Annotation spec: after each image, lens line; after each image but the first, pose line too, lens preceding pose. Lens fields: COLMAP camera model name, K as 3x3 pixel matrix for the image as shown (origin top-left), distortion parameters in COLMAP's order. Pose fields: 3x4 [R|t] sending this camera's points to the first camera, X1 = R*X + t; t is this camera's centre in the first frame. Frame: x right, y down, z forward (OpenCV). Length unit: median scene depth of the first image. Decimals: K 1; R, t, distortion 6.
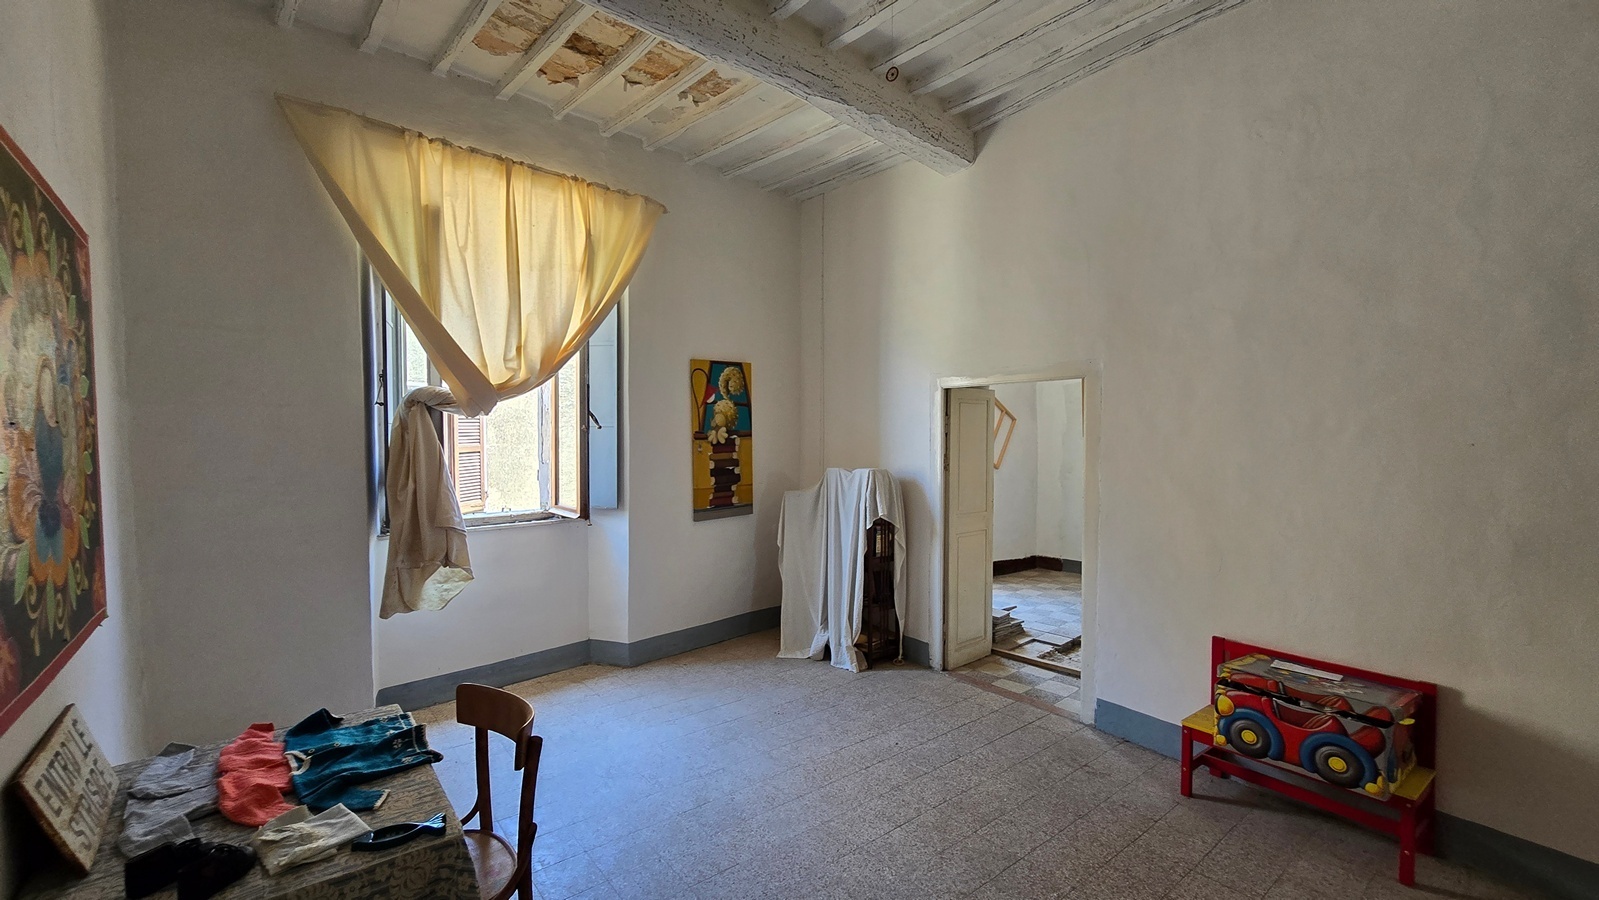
lens RADIAL K [[659.1, 0, 795.7], [0, 659.1, 458.0], [0, 0, 1]] dist [-0.000250, -0.000027]
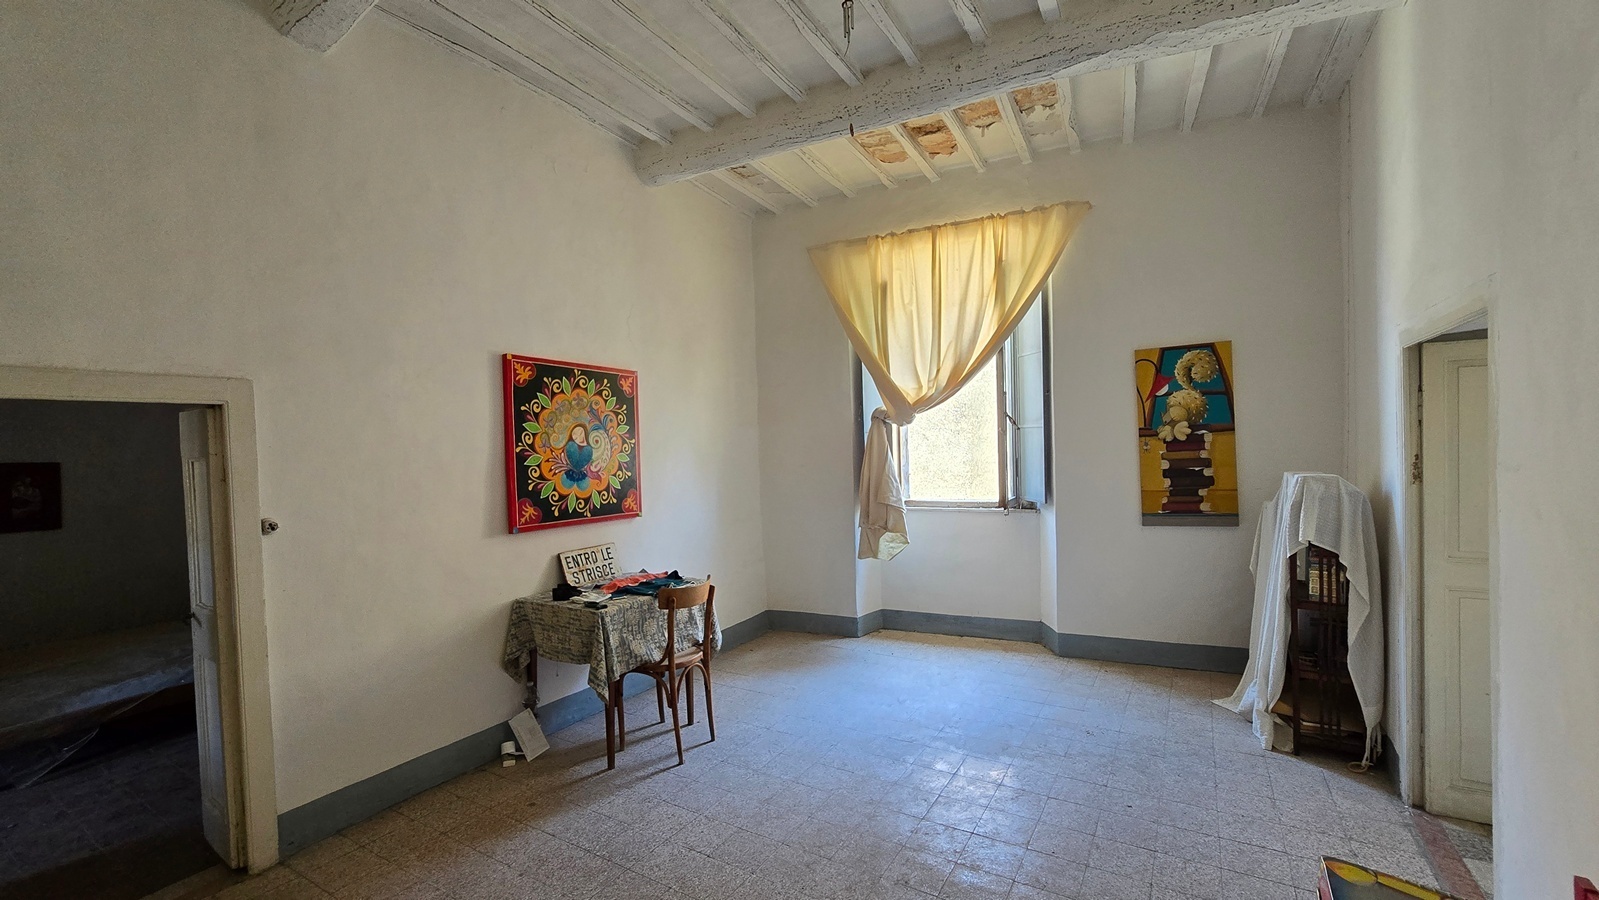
lens RADIAL K [[659.1, 0, 795.7], [0, 659.1, 458.0], [0, 0, 1]] dist [-0.000250, -0.000027]
pose [[0.348545, 0.011052, -0.937227, 0.546672], [-0.002926, 0.999938, 0.010703, -0.006831], [0.937287, -0.000988, 0.348556, 0.226305]]
